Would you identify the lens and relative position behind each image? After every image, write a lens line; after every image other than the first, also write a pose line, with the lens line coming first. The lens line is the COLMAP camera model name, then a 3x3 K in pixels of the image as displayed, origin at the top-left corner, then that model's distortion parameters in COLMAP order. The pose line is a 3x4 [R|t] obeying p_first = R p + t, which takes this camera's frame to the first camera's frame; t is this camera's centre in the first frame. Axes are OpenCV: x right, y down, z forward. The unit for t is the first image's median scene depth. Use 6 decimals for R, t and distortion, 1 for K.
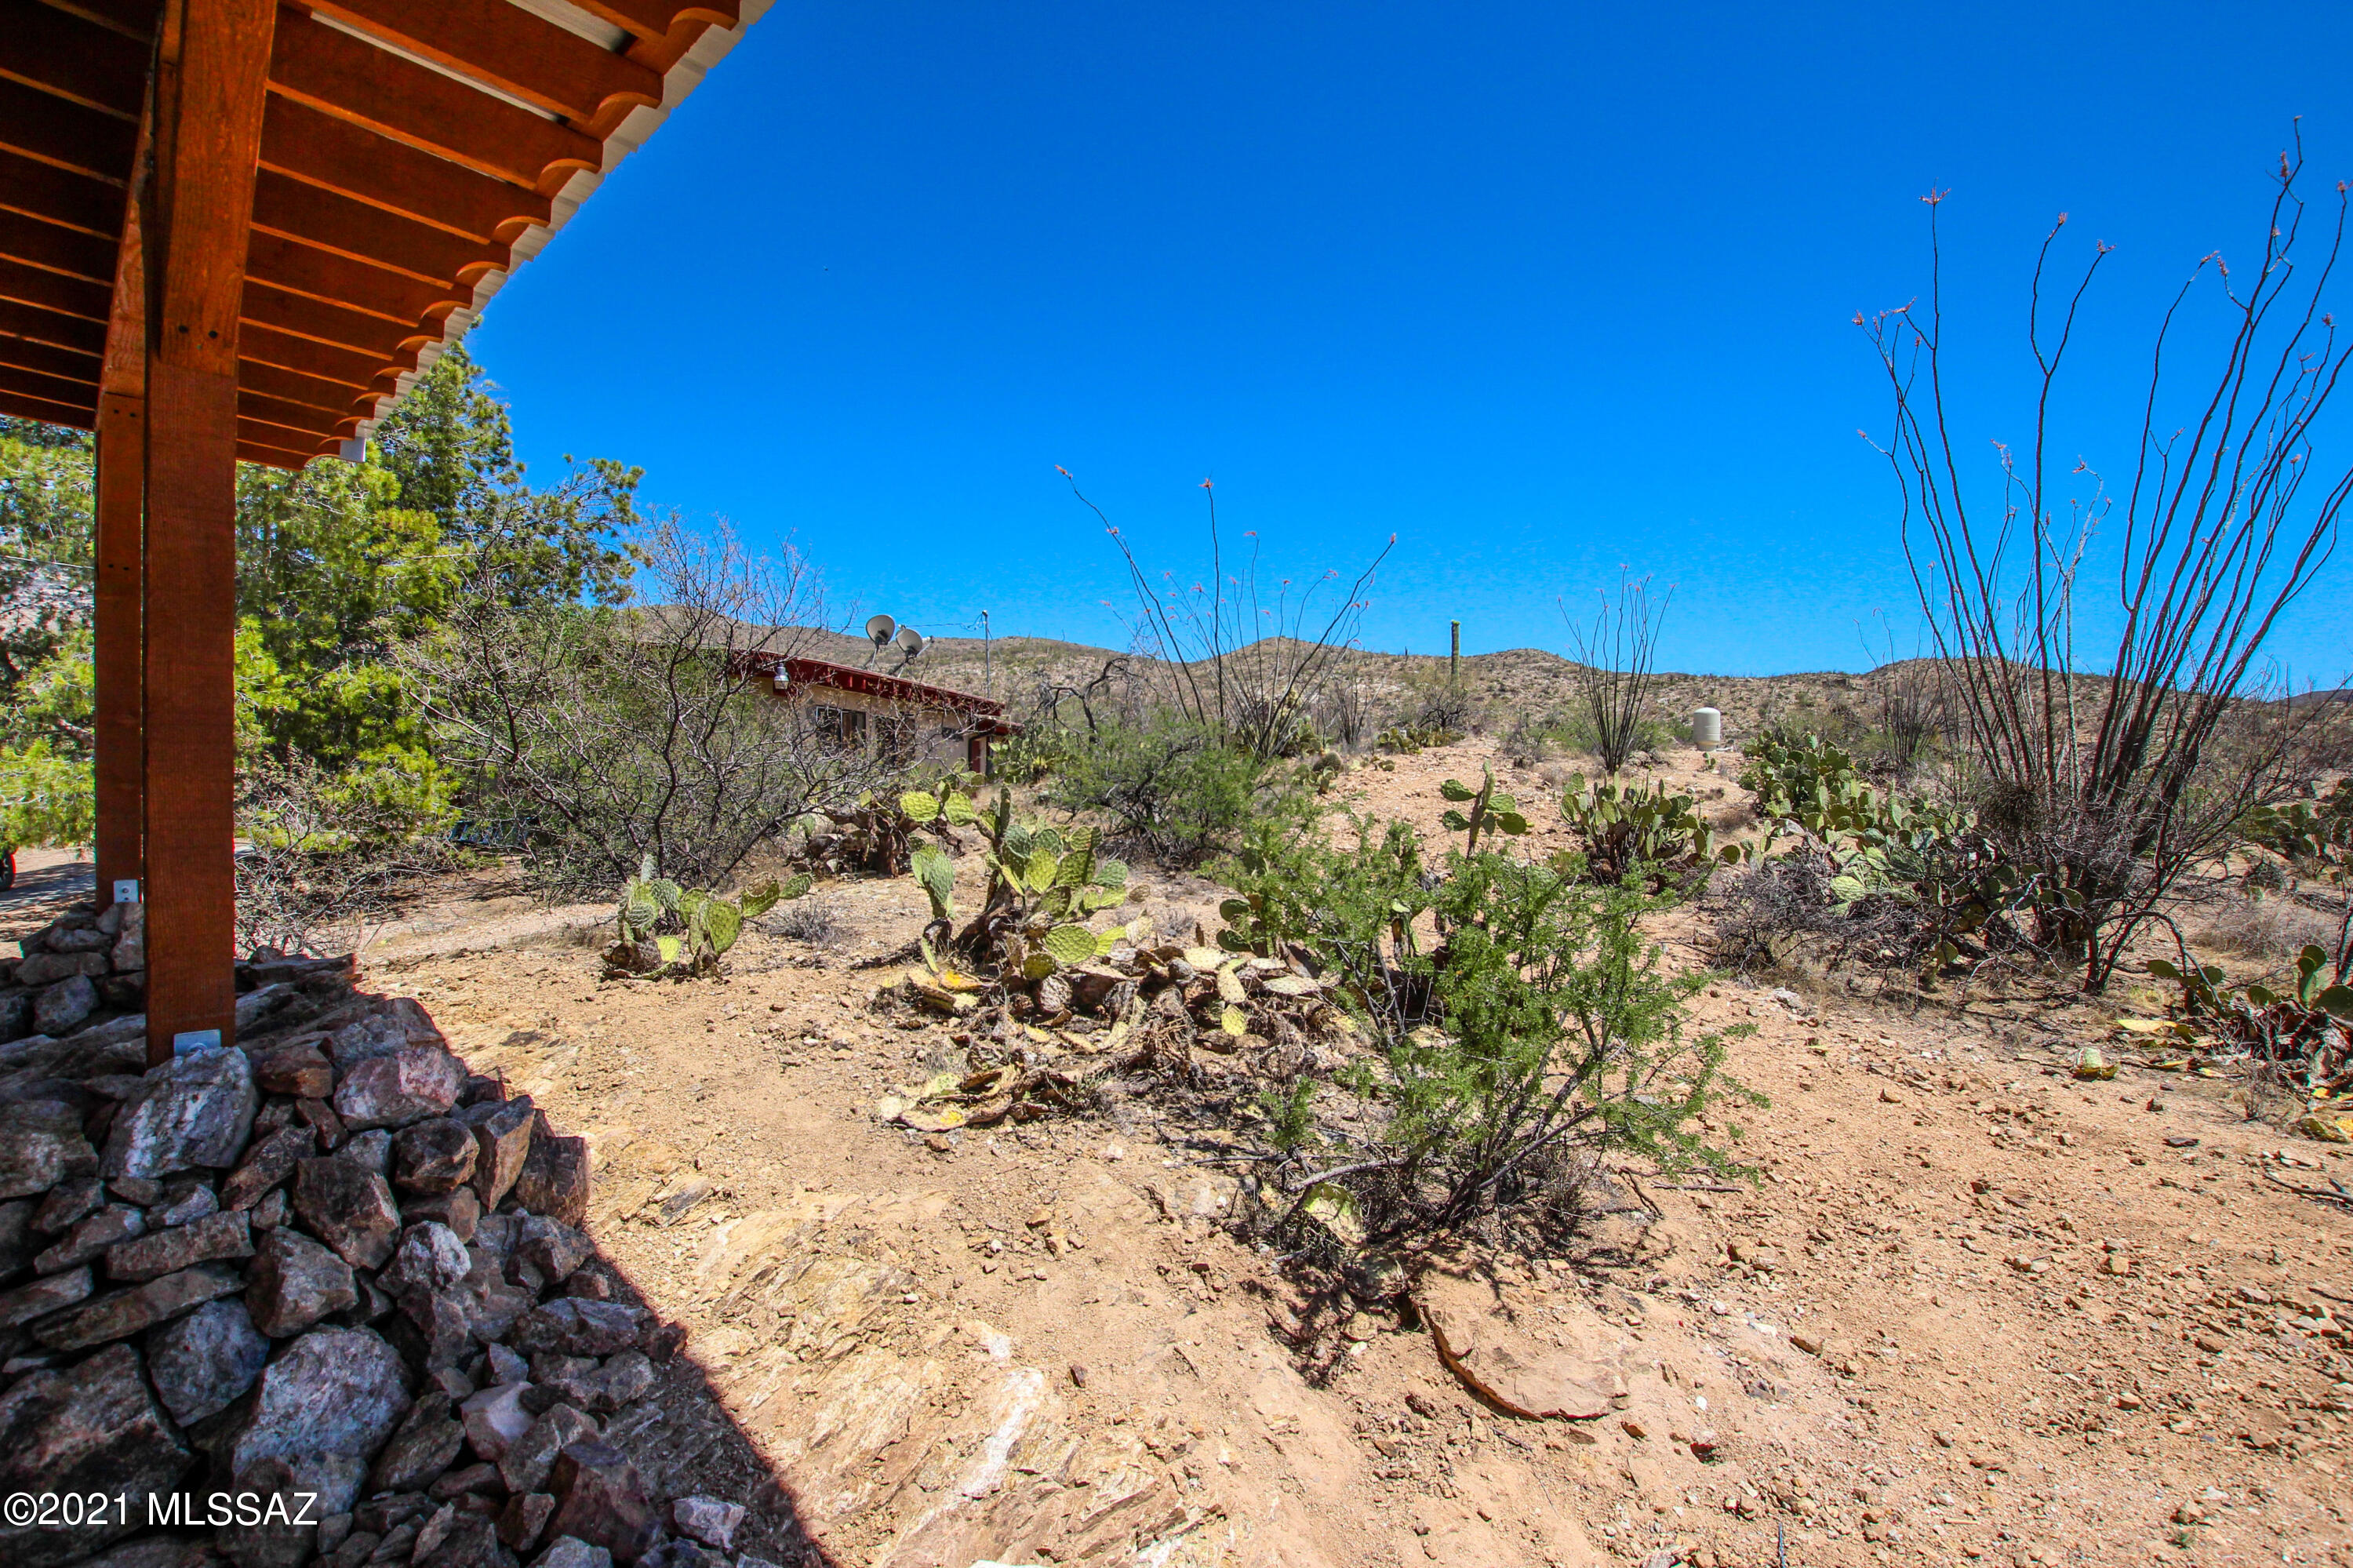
lens RADIAL K [[1100.3, 0, 1165.7], [0, 1100.3, 794.1], [0, 0, 1]] dist [-0.045300, 0.009026]
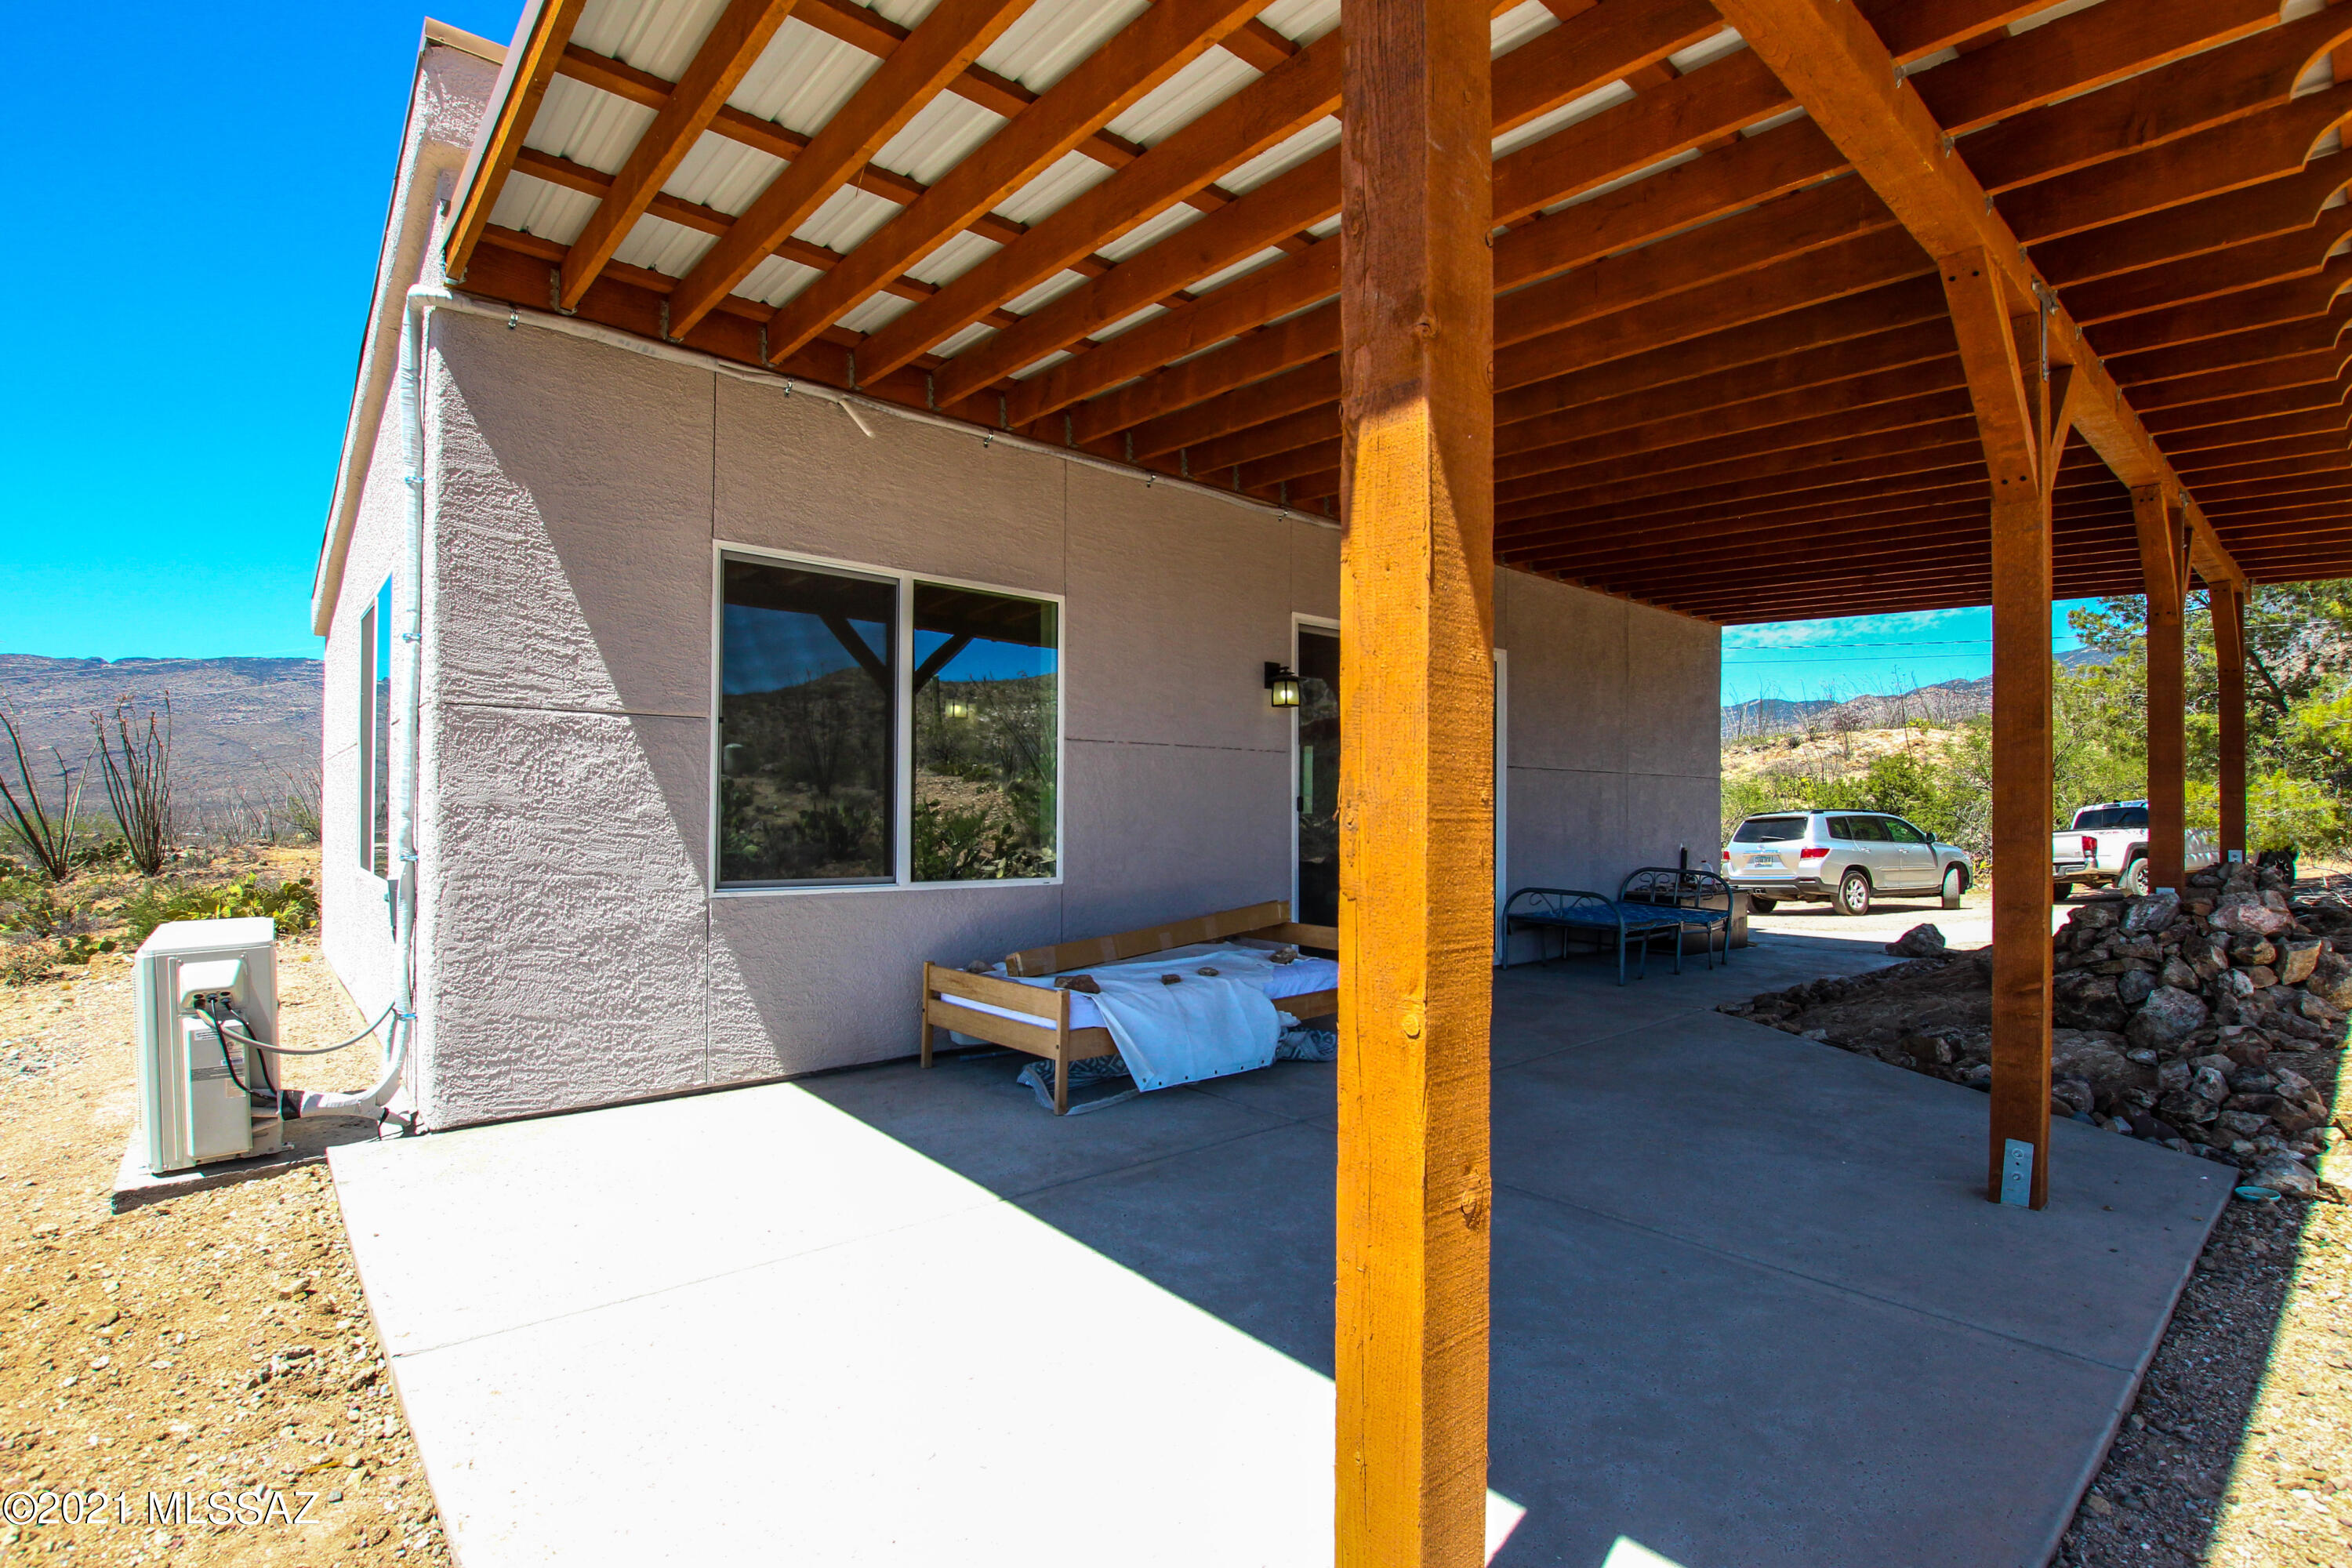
lens RADIAL K [[1099.8, 0, 1165.2], [0, 1099.8, 794.0], [0, 0, 1]] dist [-0.045300, 0.009026]
pose [[-0.113228, -0.010697, -0.993511, 2.151928], [-0.010534, 0.999899, -0.009565, 0.057543], [0.993513, 0.009383, -0.113329, -1.240181]]
